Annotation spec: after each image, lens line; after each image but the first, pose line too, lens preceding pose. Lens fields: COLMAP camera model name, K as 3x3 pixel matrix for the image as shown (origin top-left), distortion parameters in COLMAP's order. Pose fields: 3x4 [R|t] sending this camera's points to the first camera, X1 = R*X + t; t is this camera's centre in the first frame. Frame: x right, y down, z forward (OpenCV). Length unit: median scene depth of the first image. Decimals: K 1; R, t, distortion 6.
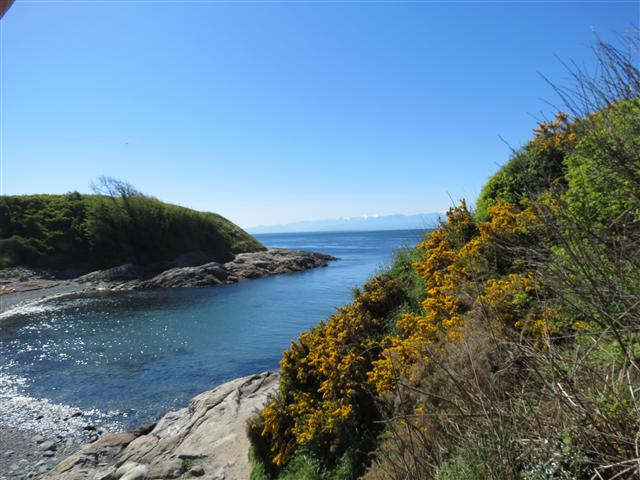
lens RADIAL K [[465.1, 0, 320.0], [0, 465.1, 240.0], [0, 0, 1]] dist [-0.006002, 0.005243]
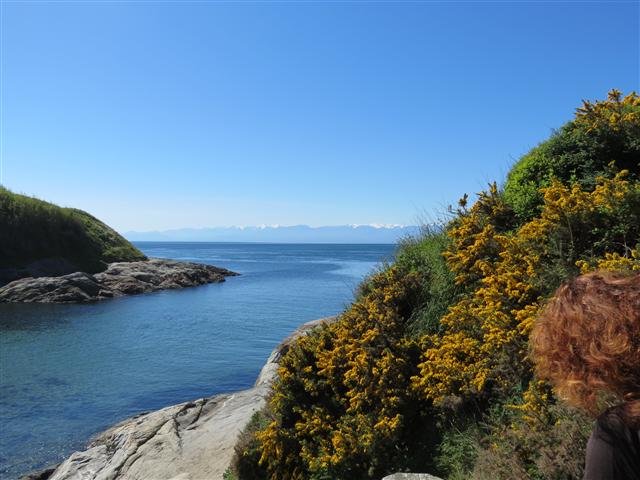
lens RADIAL K [[556.3, 0, 320.0], [0, 556.3, 240.0], [0, 0, 1]] dist [-0.004129, -0.006466]
pose [[0.977996, 0.043614, 0.204015, -0.028974], [-0.038027, 0.998789, -0.031231, 0.008584], [-0.205130, 0.022786, 0.978470, 0.006763]]
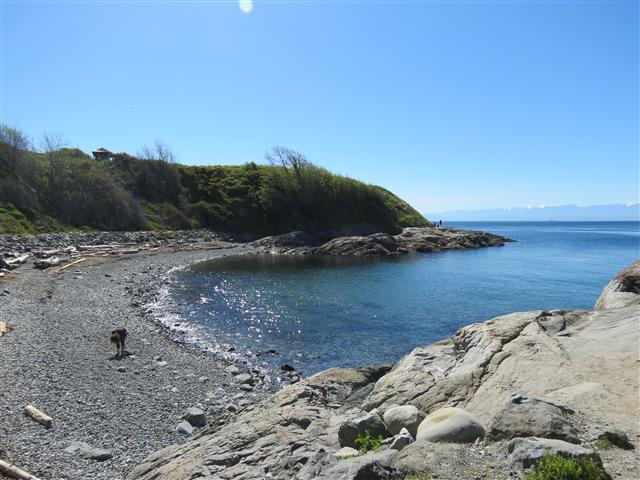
lens RADIAL K [[459.4, 0, 320.0], [0, 459.4, 240.0], [0, 0, 1]] dist [-0.027463, 0.002000]
pose [[0.948356, 0.044253, -0.314105, -0.054780], [-0.037849, 0.998933, 0.026461, 0.043457], [0.314941, -0.013206, 0.949019, 0.071357]]
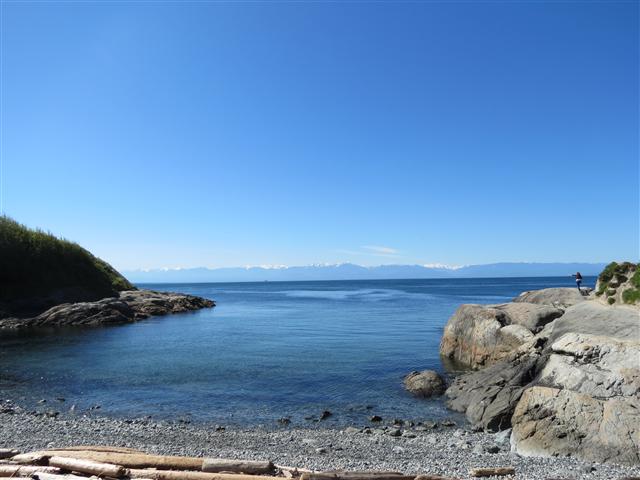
lens RADIAL K [[465.1, 0, 320.0], [0, 465.1, 240.0], [0, 0, 1]] dist [-0.006002, 0.005243]
pose [[0.895358, 0.060563, 0.441210, -0.272770], [-0.005606, 0.992164, -0.124815, 0.048497], [-0.445312, 0.109280, 0.888681, 0.052435]]
